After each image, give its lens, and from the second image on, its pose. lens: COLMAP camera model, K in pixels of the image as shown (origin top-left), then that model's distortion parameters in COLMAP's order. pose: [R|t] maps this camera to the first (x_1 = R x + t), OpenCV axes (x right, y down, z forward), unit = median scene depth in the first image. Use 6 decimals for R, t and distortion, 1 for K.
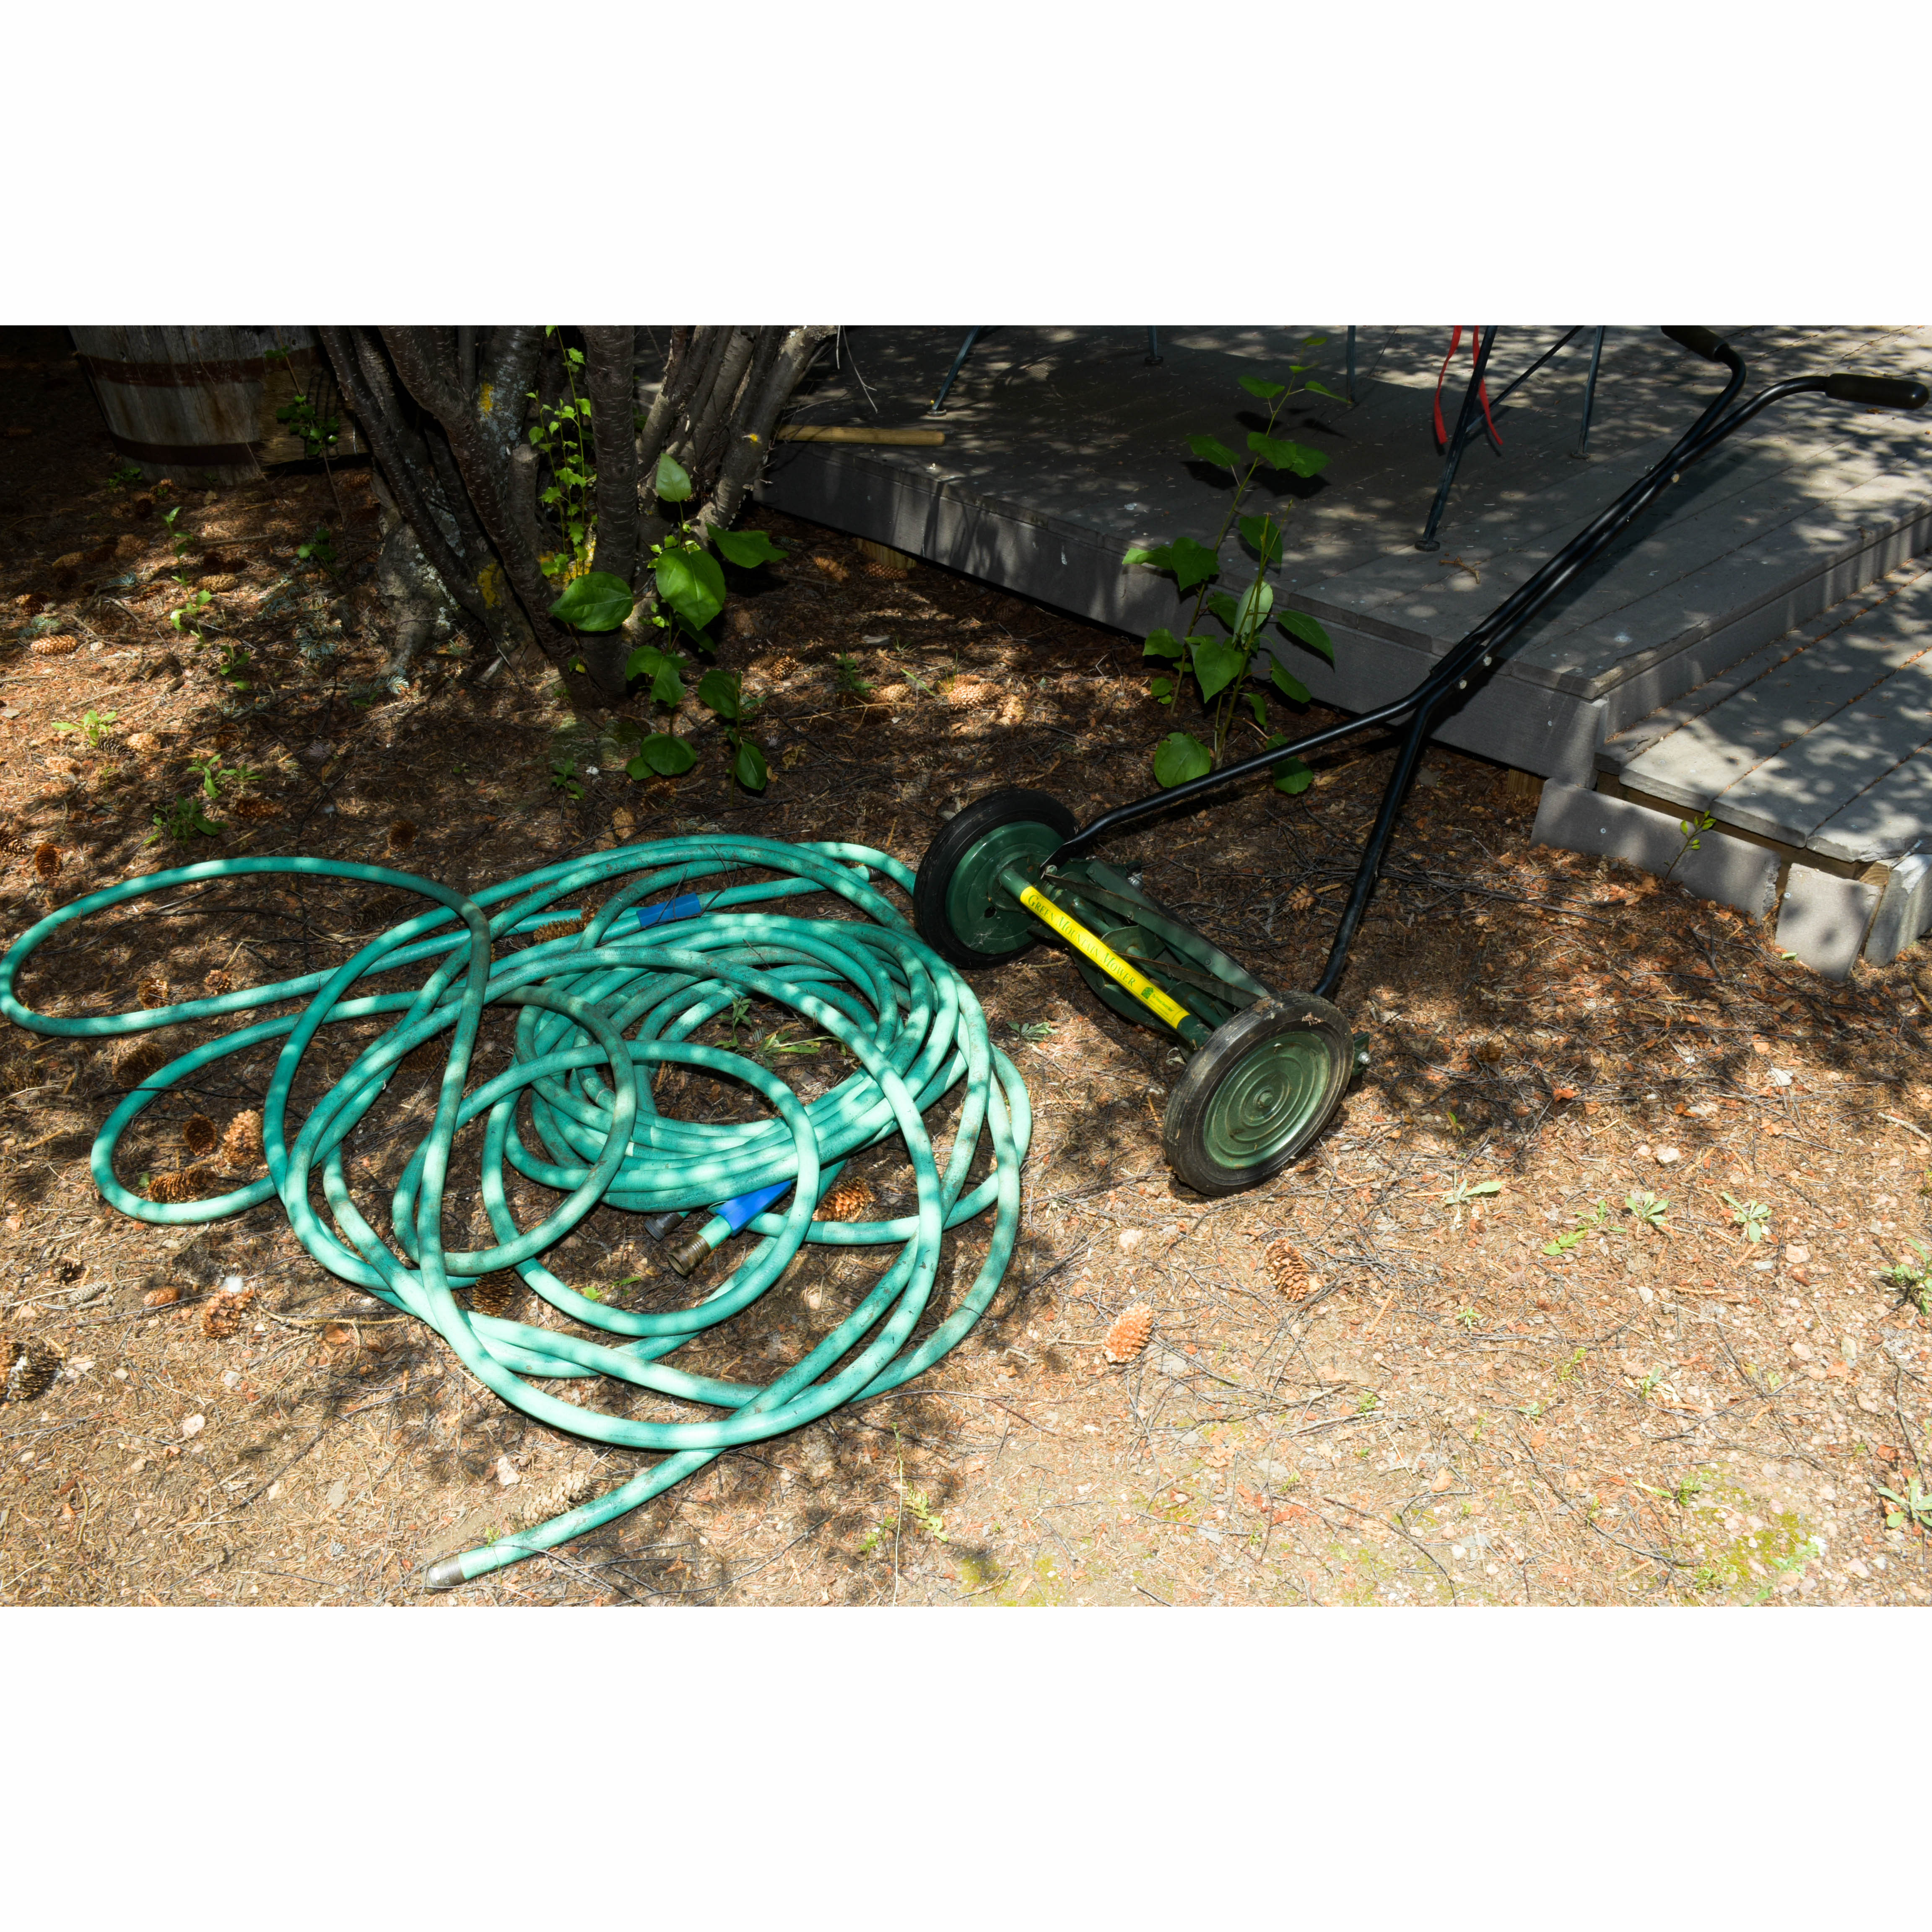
lens RADIAL K [[1662.8, 0, 964.3], [0, 1662.8, 959.2], [0, 0, 1]] dist [-0.004446, -0.017559]
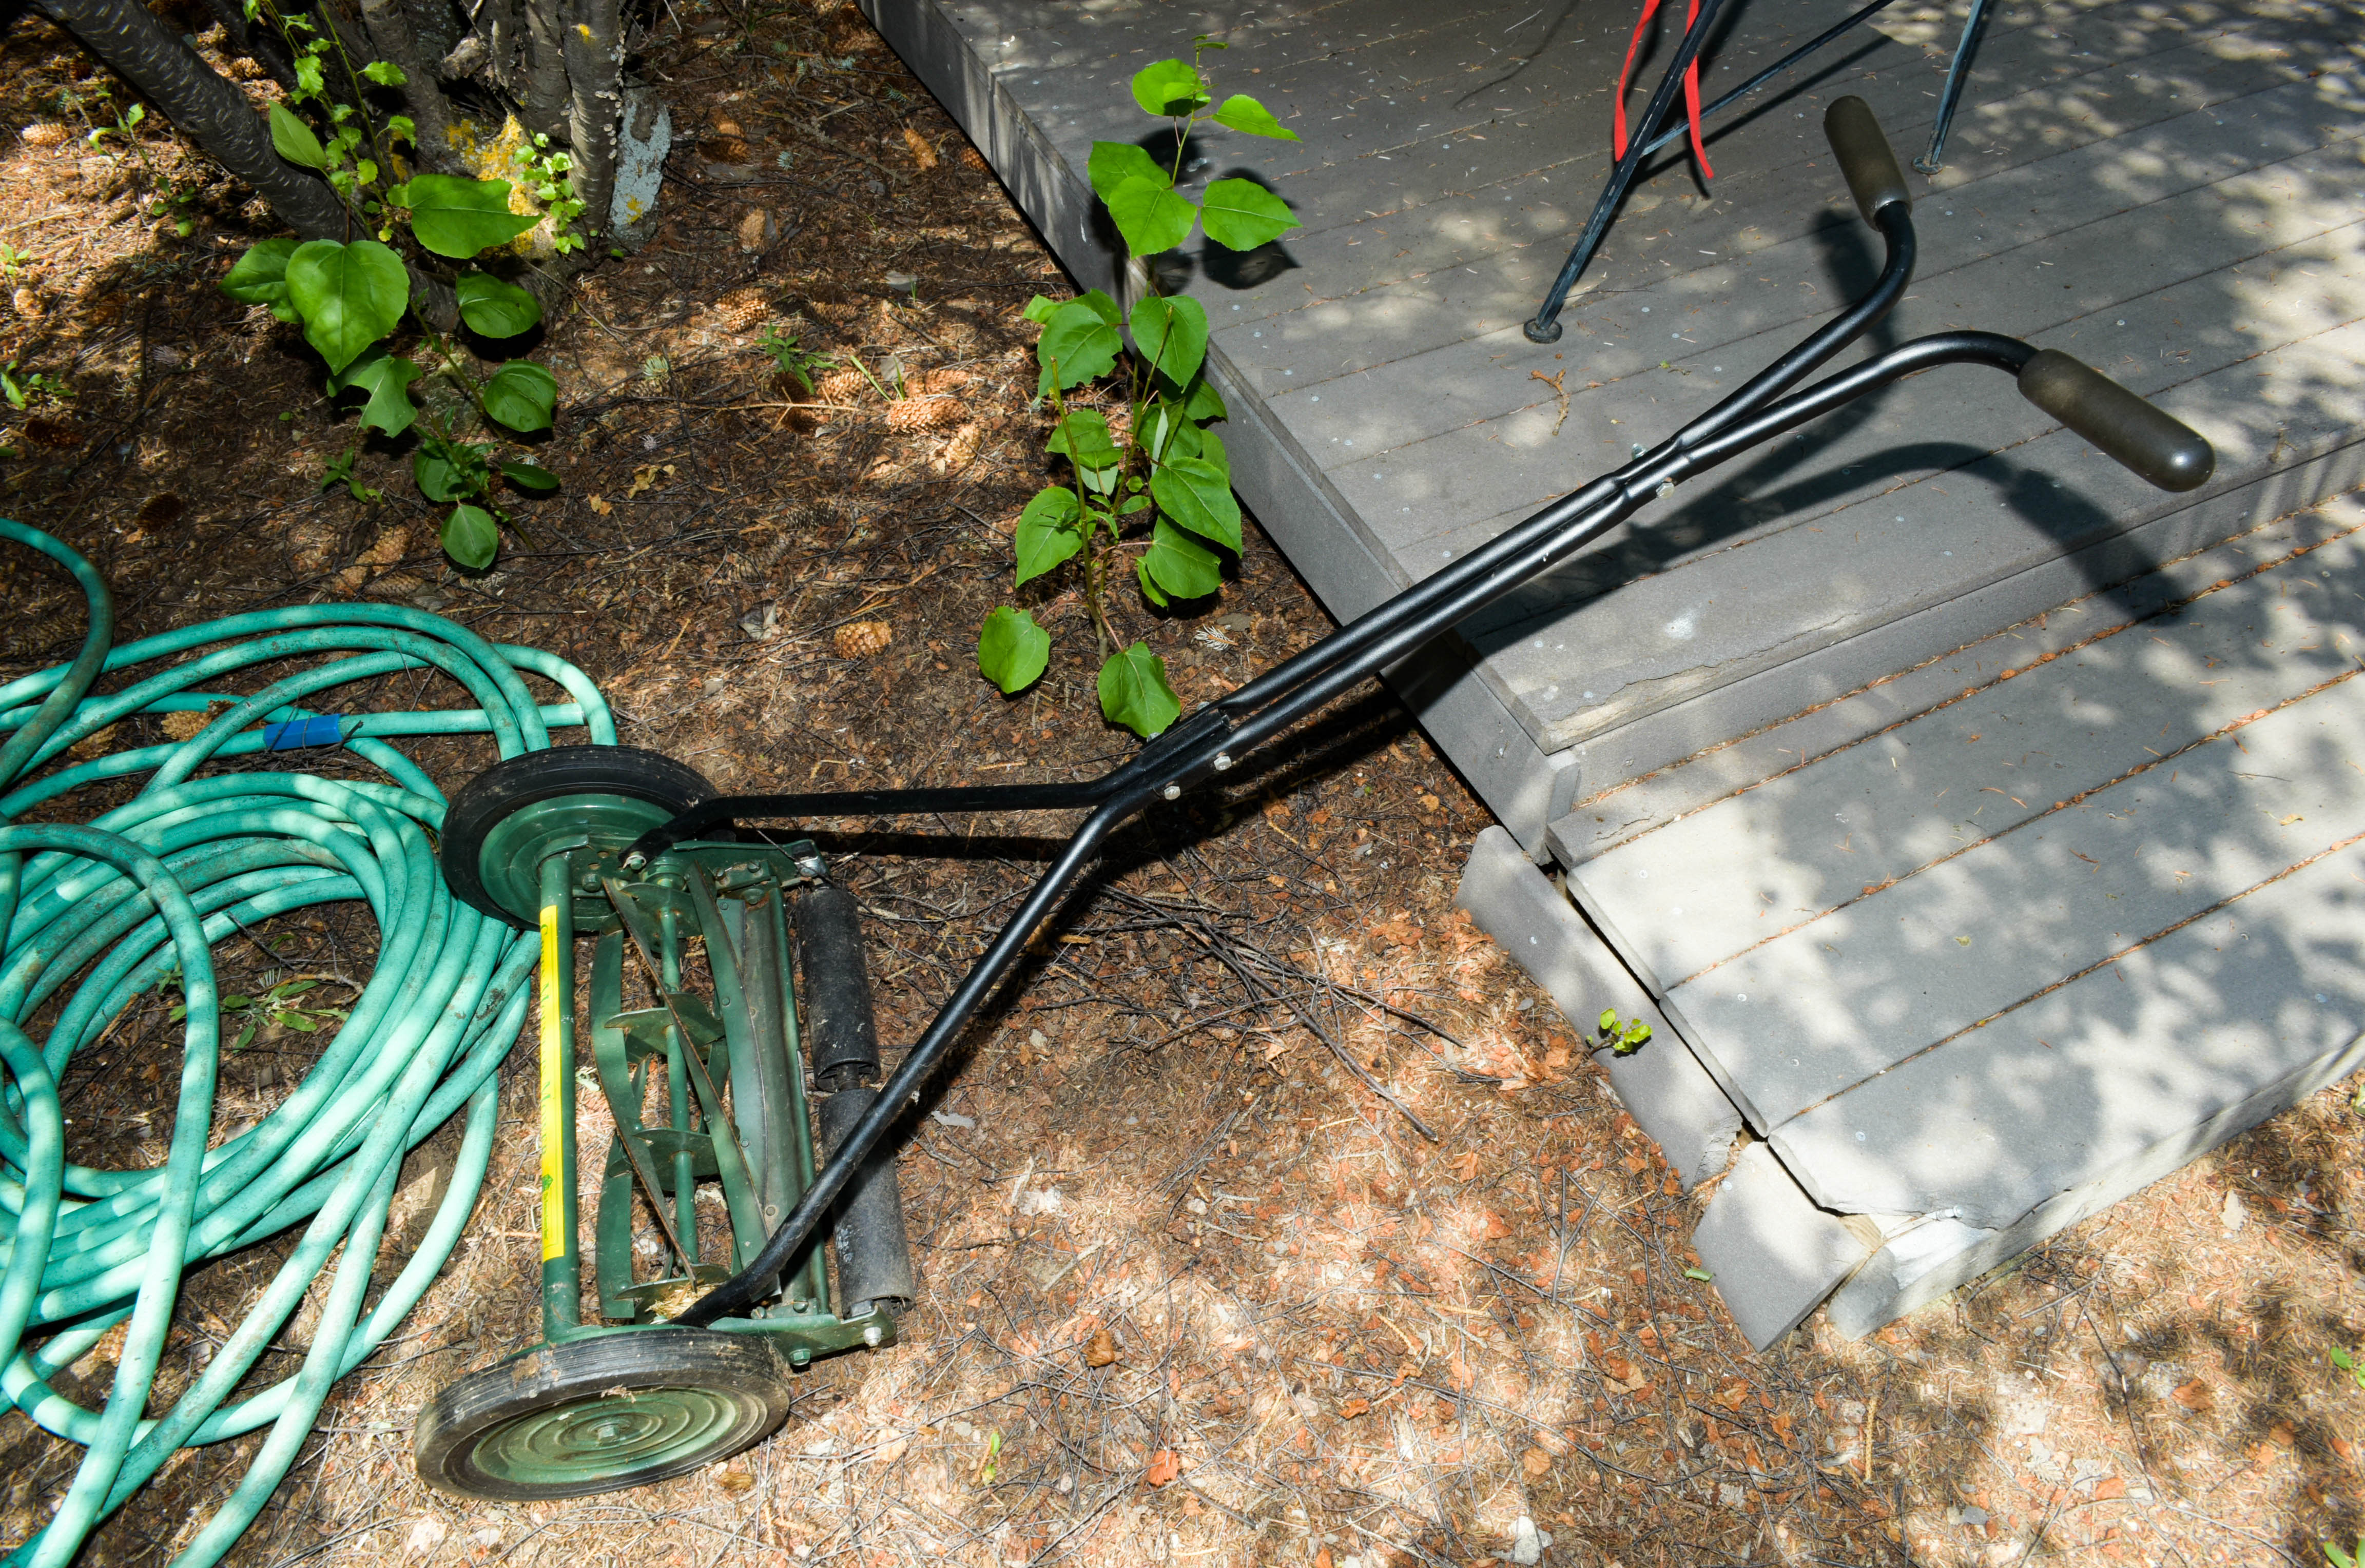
lens RADIAL K [[1479.0, 0, 1183.1], [0, 1479.0, 783.3], [0, 0, 1]] dist [-0.000023, -0.005020]
pose [[0.956394, 0.222404, -0.189333, 0.293704], [-0.155738, 0.936693, 0.313611, -0.242634], [0.247095, -0.270450, 0.930484, 0.387581]]
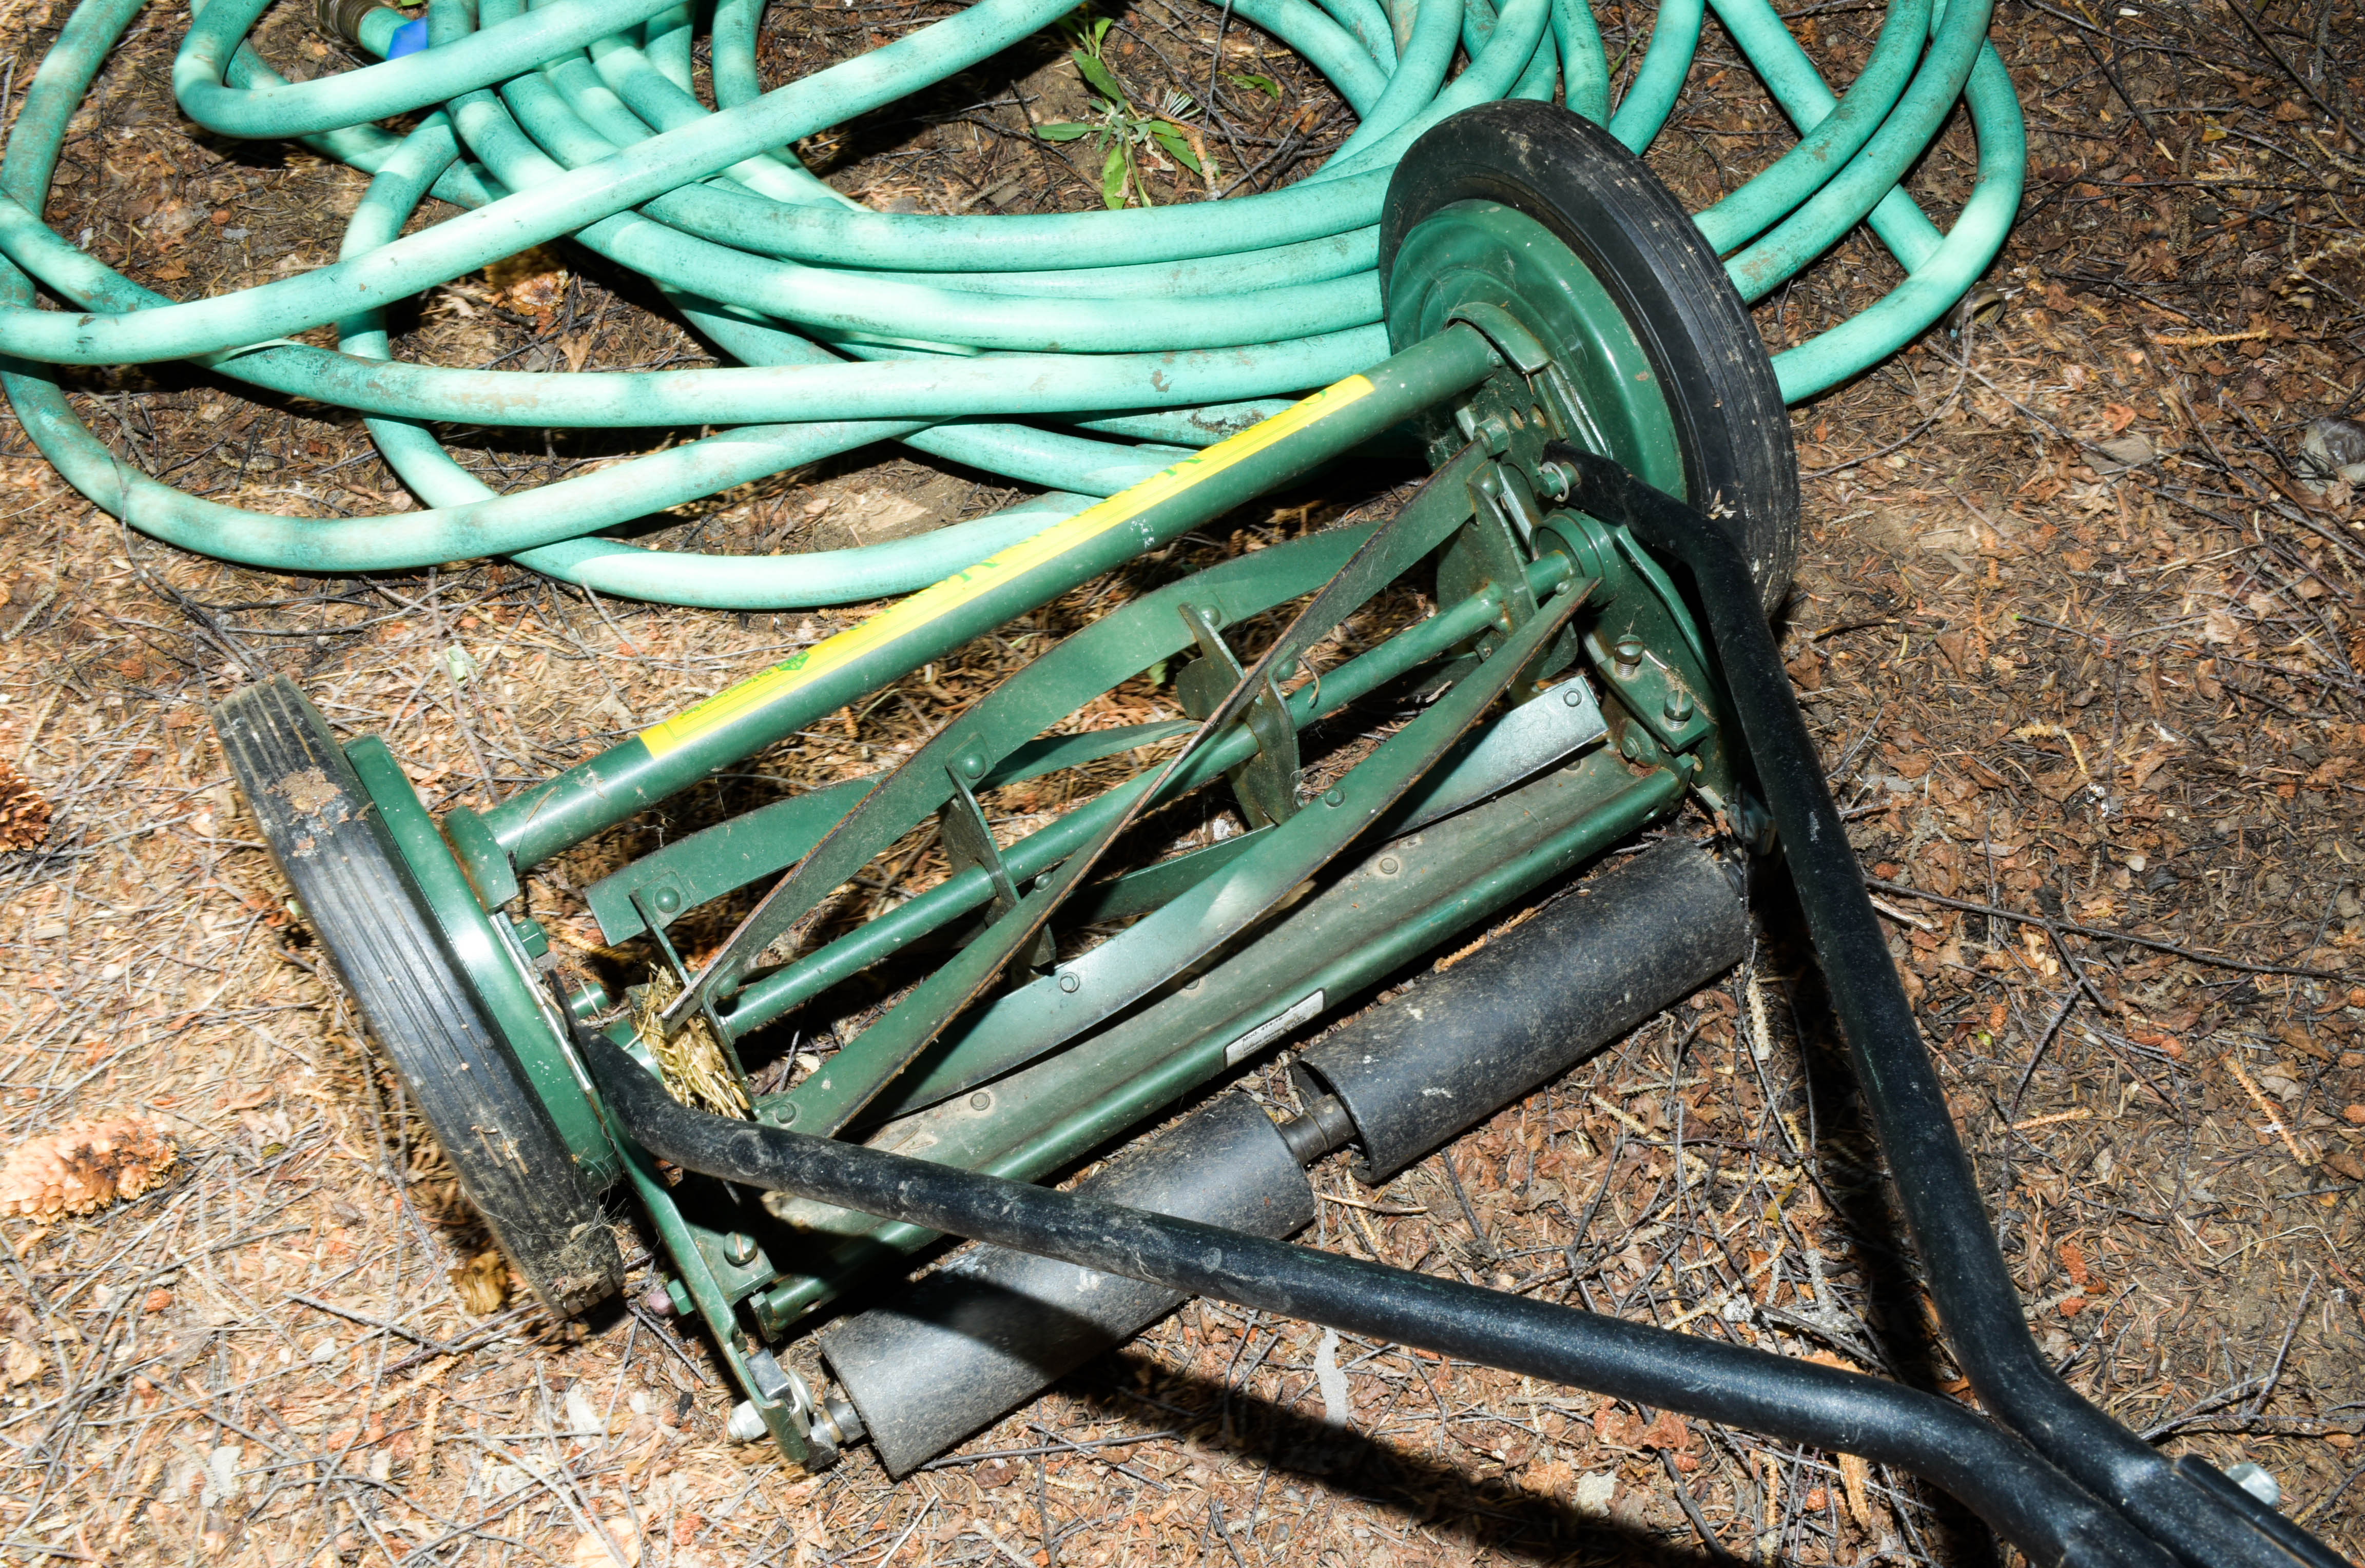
lens RADIAL K [[2498.2, 0, 1184.0], [0, 2498.2, 790.9], [0, 0, 1]] dist [0.009601, 0.000000]
pose [[0.031934, 0.862032, -0.505847, 0.261542], [-0.600049, 0.421284, 0.680045, -0.237985], [0.799326, 0.281817, 0.530714, 0.556350]]
